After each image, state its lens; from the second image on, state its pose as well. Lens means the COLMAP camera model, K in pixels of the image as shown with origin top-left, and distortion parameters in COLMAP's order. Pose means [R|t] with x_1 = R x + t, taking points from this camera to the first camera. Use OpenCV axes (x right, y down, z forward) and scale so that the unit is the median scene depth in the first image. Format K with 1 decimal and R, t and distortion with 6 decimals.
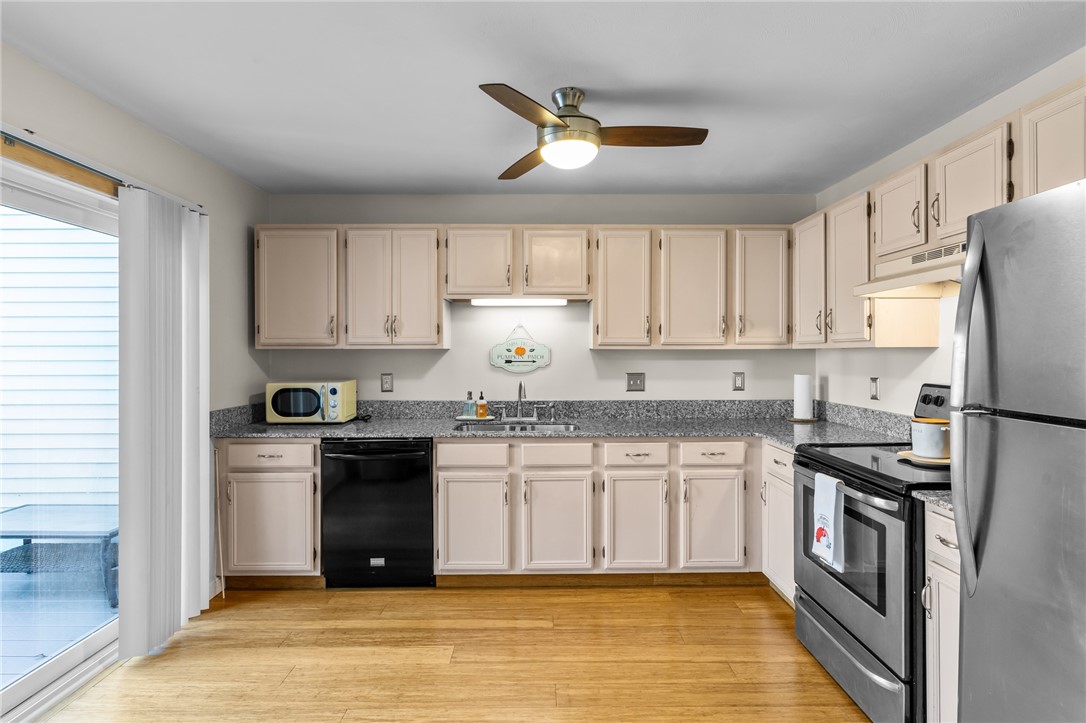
lens RADIAL K [[547.8, 0, 544.5], [0, 547.8, 348.6], [0, 0, 1]] dist [0.001344, 0.000339]
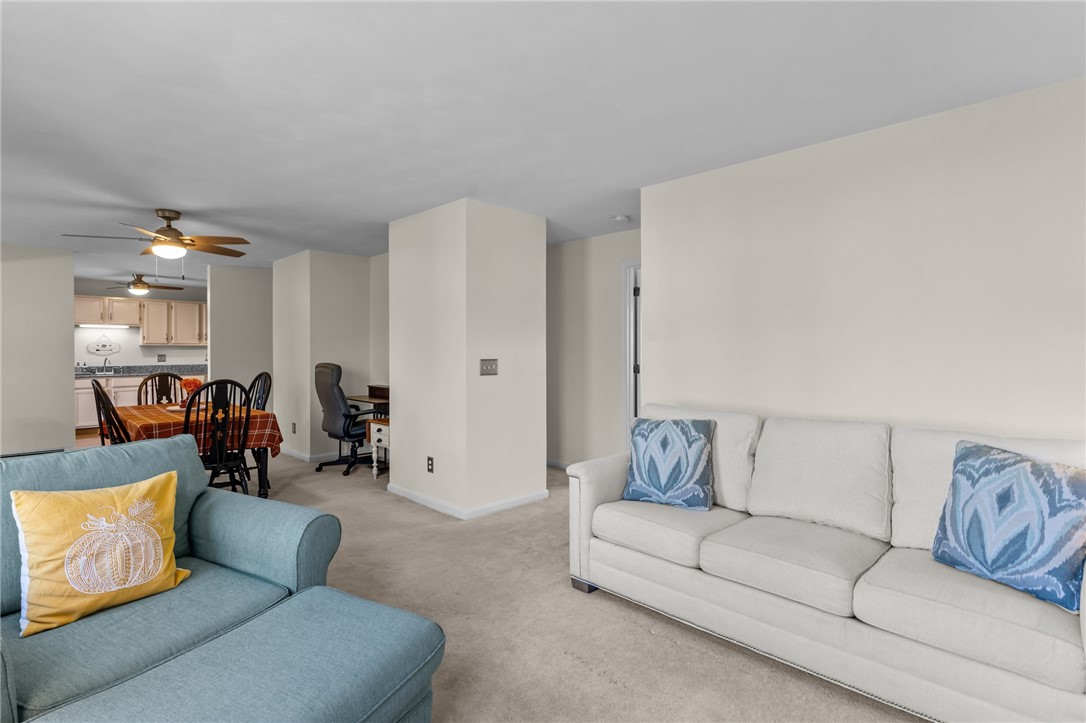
lens RADIAL K [[546.0, 0, 545.8], [0, 546.0, 358.2], [0, 0, 1]] dist [0.003660, 0.000801]
pose [[0.711443, -0.008188, 0.702697, -0.373856], [-0.000606, 0.999925, 0.012266, 0.029226], [-0.702744, -0.009152, 0.711384, -2.207668]]
